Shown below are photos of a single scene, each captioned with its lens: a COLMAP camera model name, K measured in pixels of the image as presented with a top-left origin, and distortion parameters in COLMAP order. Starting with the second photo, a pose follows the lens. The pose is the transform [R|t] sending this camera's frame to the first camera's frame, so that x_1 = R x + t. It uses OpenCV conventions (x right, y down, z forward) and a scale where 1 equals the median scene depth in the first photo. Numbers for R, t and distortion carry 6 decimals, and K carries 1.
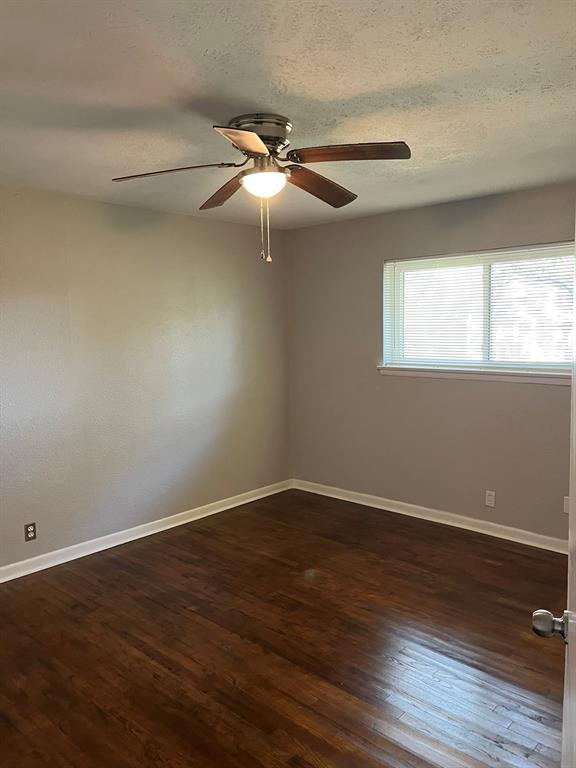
lens RADIAL K [[572.2, 0, 288.0], [0, 572.2, 384.0], [0, 0, 1]] dist [0.070722, -0.094893]
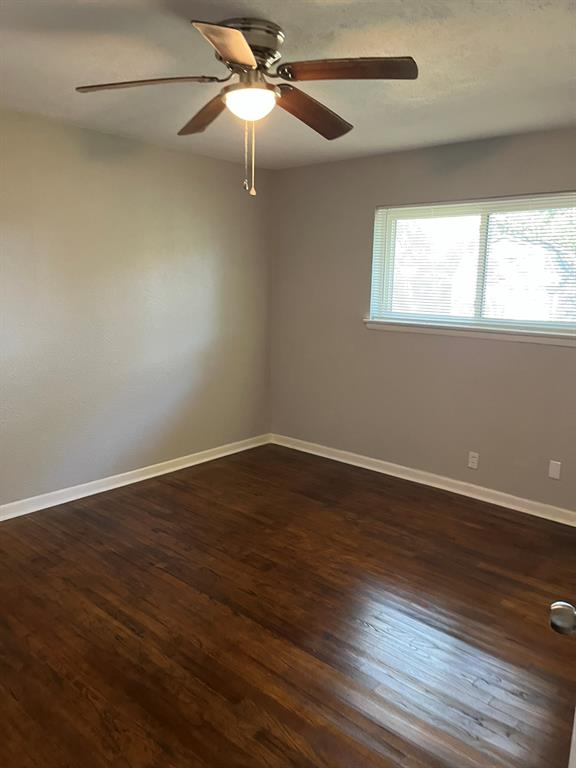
lens RADIAL K [[572.2, 0, 288.0], [0, 572.2, 384.0], [0, 0, 1]] dist [0.070722, -0.094893]
pose [[0.998756, 0.035291, 0.035225, 0.000666], [-0.038024, 0.996054, 0.080197, 0.006979], [-0.032256, -0.081437, 0.996156, 0.081380]]
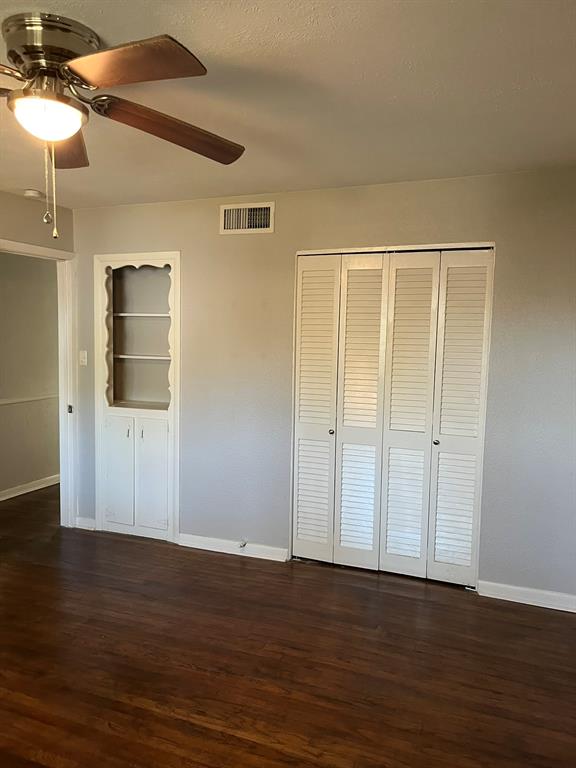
lens RADIAL K [[572.2, 0, 288.0], [0, 572.2, 384.0], [0, 0, 1]] dist [0.070722, -0.094893]
pose [[-0.927078, 0.053862, -0.370980, -0.040112], [-0.028615, 0.976569, 0.213294, -0.187978], [0.373776, 0.208356, -0.903814, 1.652017]]
